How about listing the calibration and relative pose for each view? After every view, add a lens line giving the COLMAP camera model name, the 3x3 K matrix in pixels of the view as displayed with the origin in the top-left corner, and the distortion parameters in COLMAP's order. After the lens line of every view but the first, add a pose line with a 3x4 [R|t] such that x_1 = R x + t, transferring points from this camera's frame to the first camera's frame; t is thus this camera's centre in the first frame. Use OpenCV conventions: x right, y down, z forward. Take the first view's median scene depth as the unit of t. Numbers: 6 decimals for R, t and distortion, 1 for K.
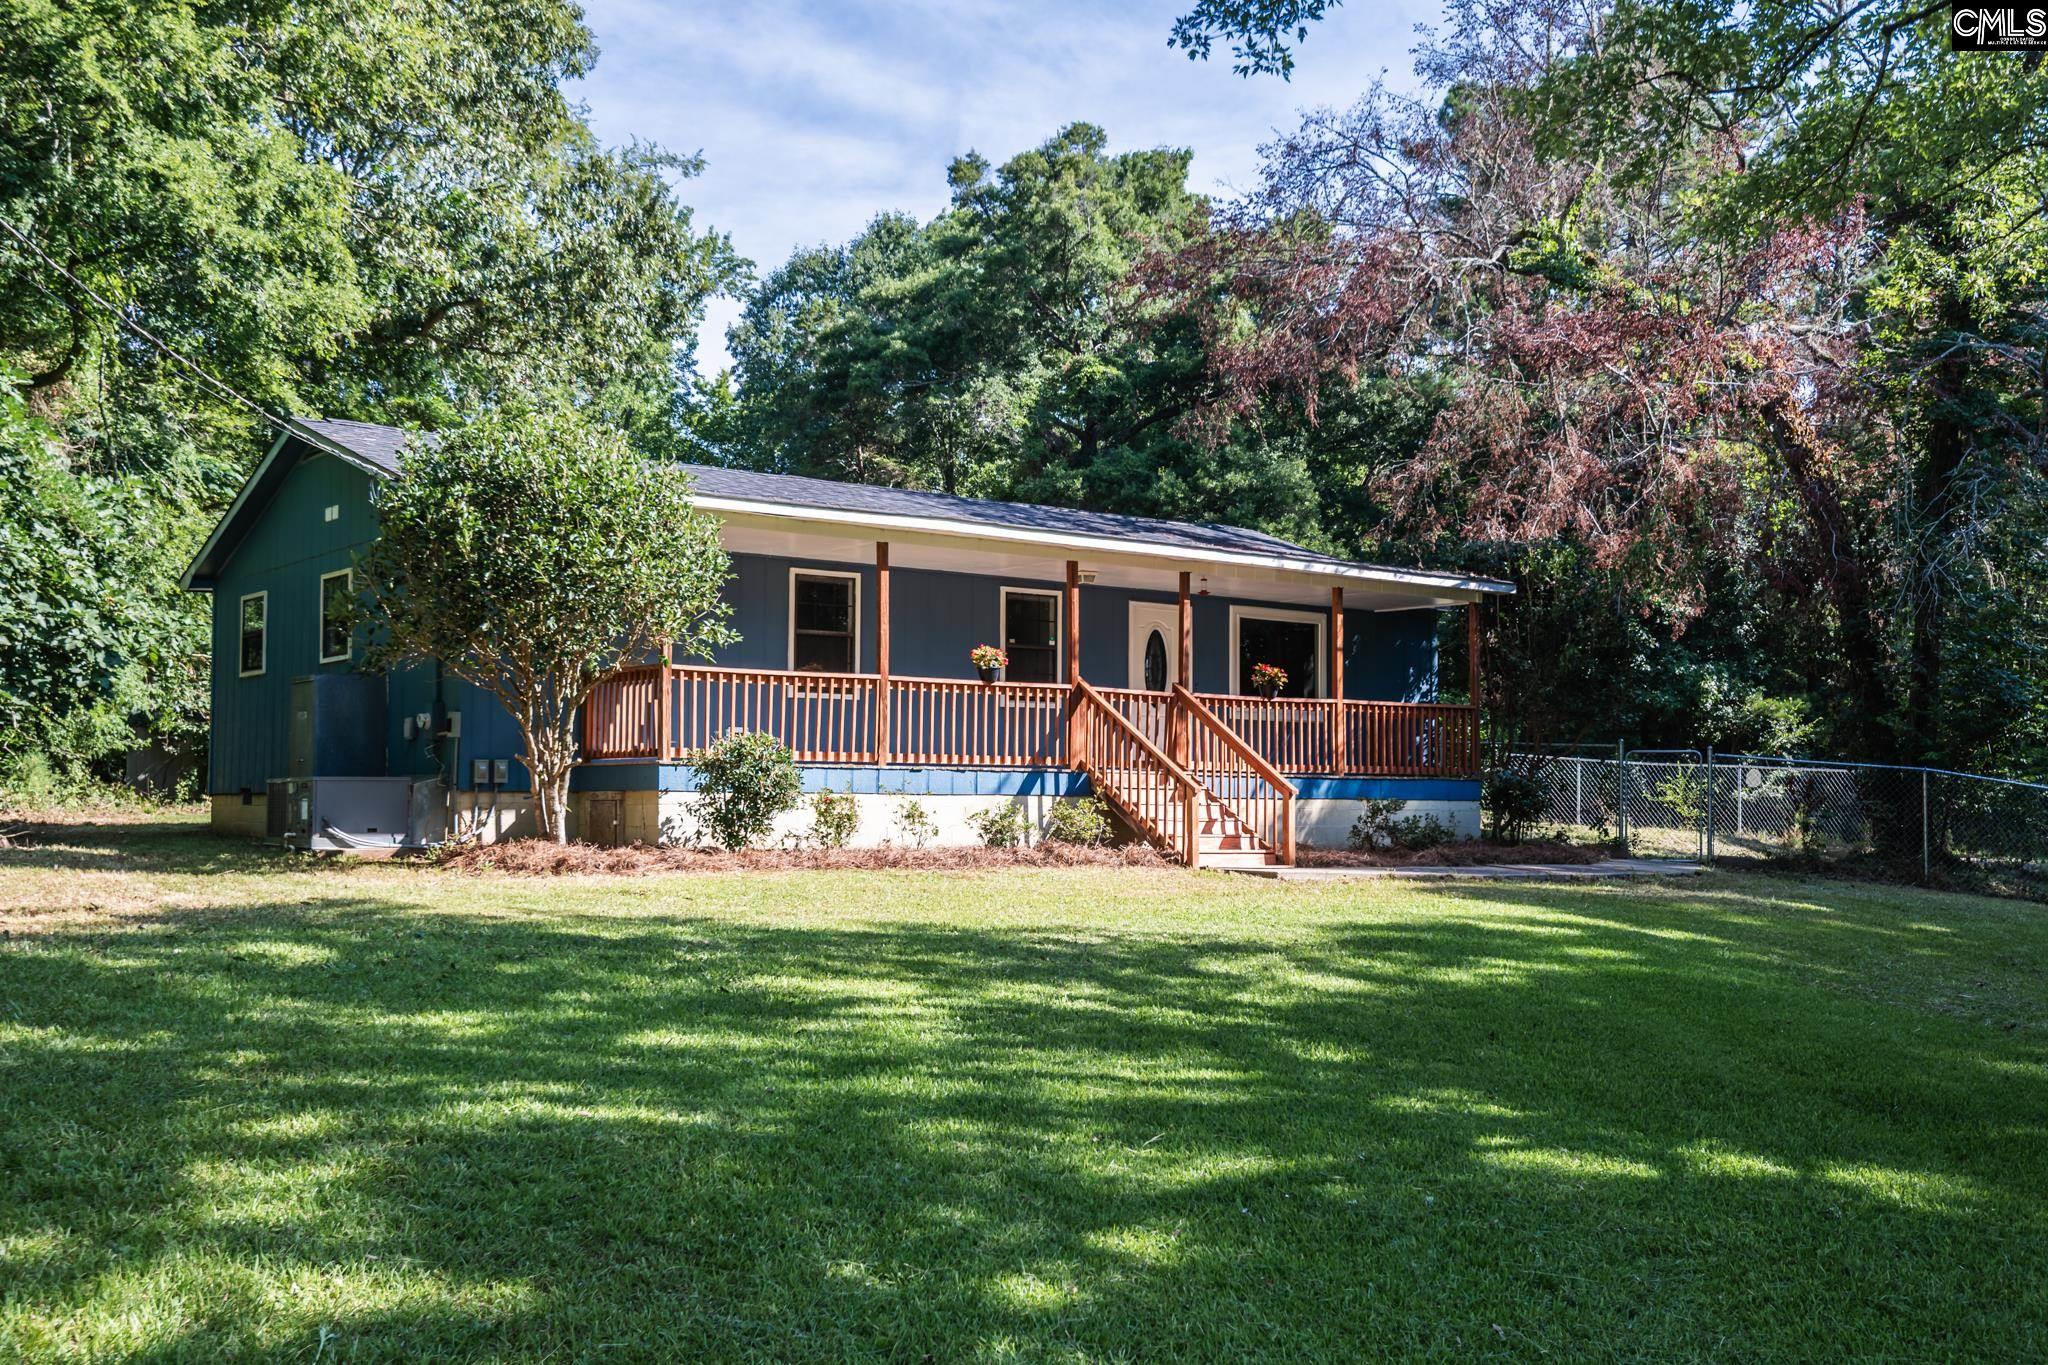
lens RADIAL K [[2085.0, 0, 1056.7], [0, 2085.0, 727.4], [0, 0, 1]] dist [-0.013169, 0.184400]
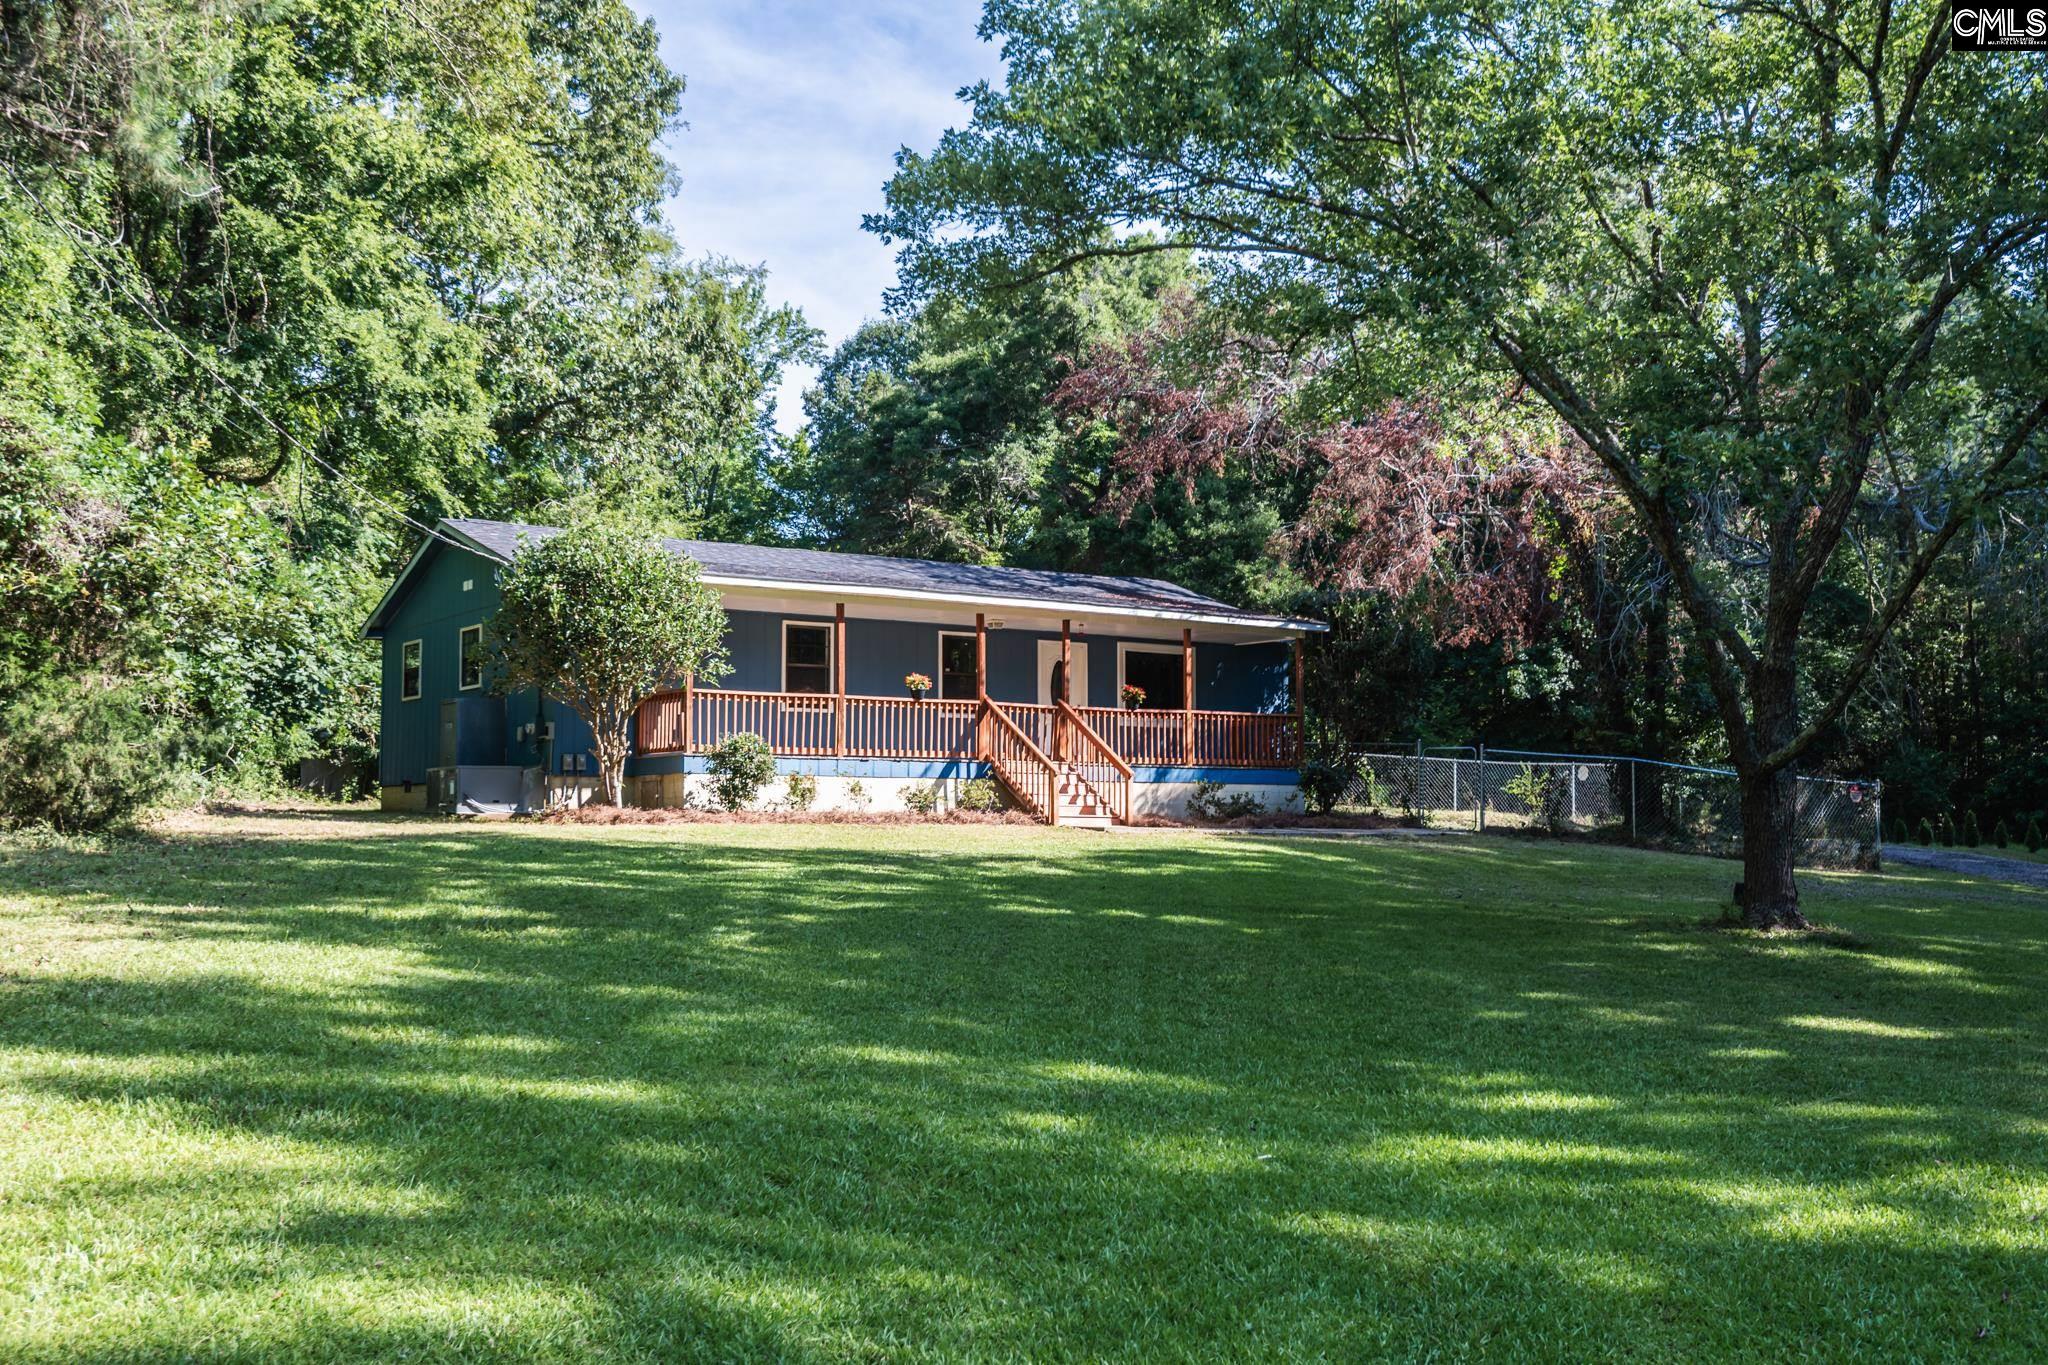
lens RADIAL K [[2035.2, 0, 1025.4], [0, 2035.2, 683.3], [0, 0, 1]] dist [-0.003627, -0.000350]
pose [[0.998146, -0.008771, -0.060232, 0.118875], [0.006809, 0.999442, -0.032710, 0.012929], [0.060485, 0.032239, 0.997648, -0.371147]]
